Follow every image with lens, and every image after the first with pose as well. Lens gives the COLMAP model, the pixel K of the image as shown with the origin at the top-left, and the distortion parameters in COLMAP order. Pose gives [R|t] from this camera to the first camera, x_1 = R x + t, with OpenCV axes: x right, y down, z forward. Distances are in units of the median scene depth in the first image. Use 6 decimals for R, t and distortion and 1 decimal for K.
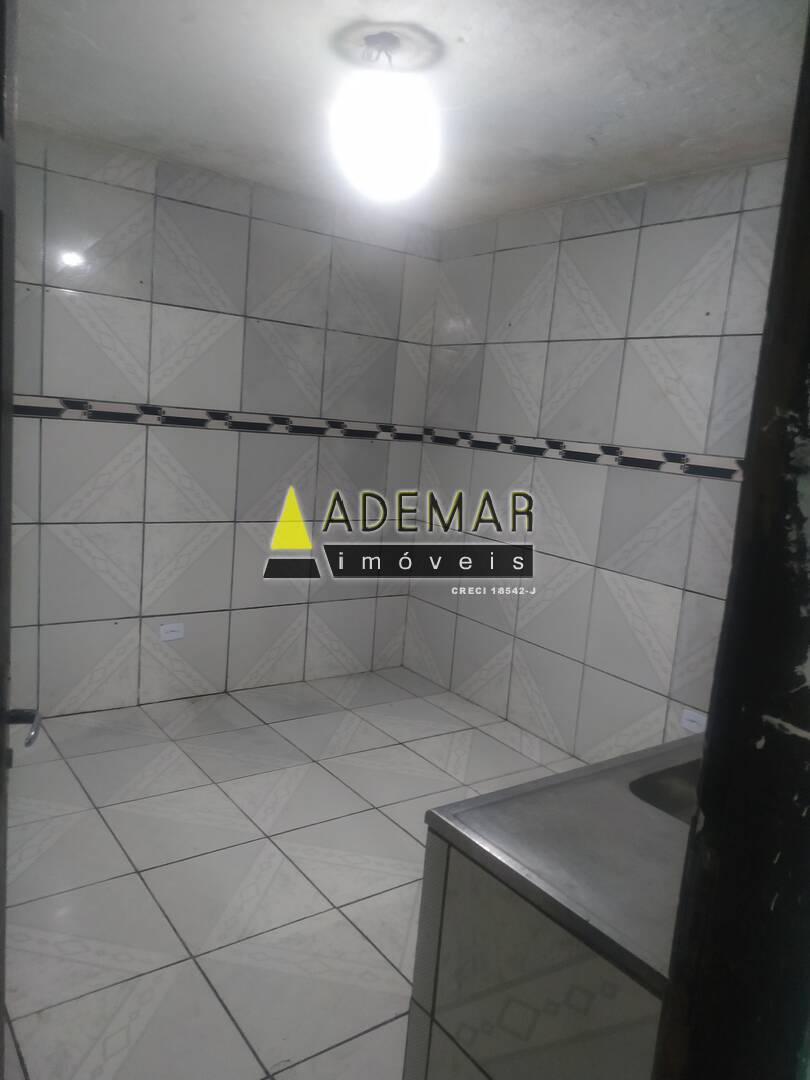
lens RADIAL K [[774.4, 0, 408.5], [0, 774.4, 540.2], [0, 0, 1]] dist [0.003333, -0.018731]
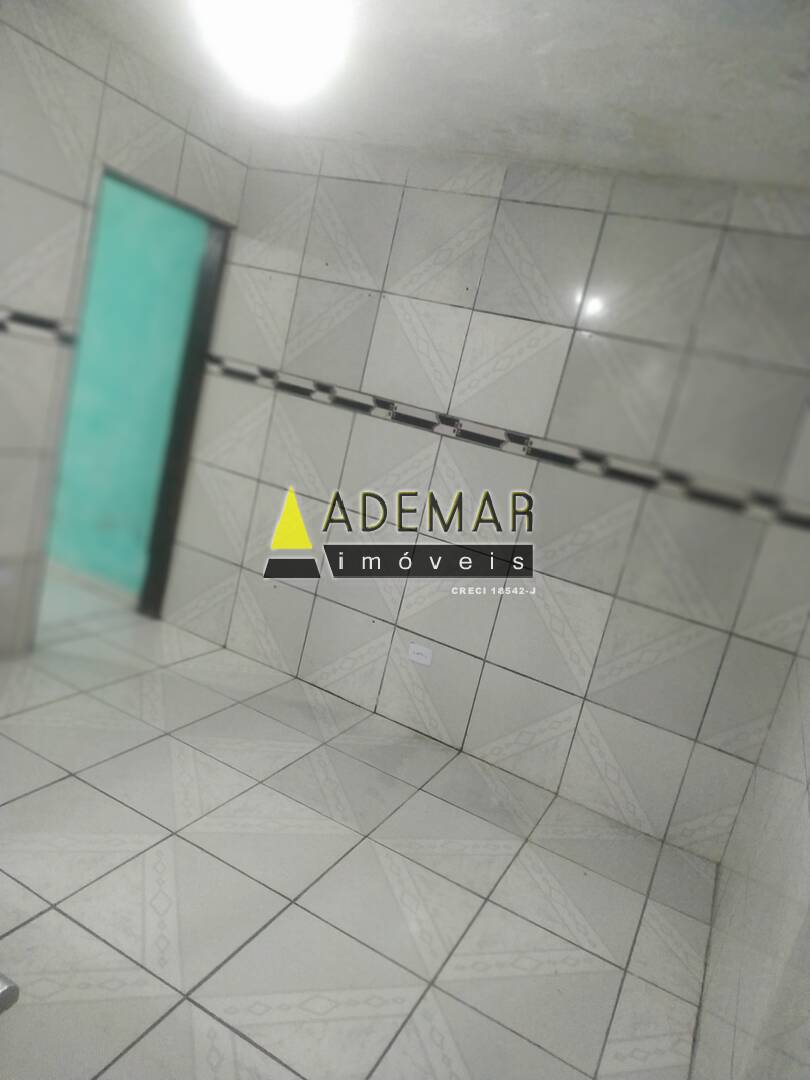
lens RADIAL K [[774.4, 0, 405.9], [0, 774.4, 540.7], [0, 0, 1]] dist [0.003333, -0.018731]
pose [[0.453875, 0.200549, -0.868203, 0.485352], [-0.317072, 0.946921, 0.052974, -0.058492], [0.832744, 0.251240, 0.493372, 0.498827]]
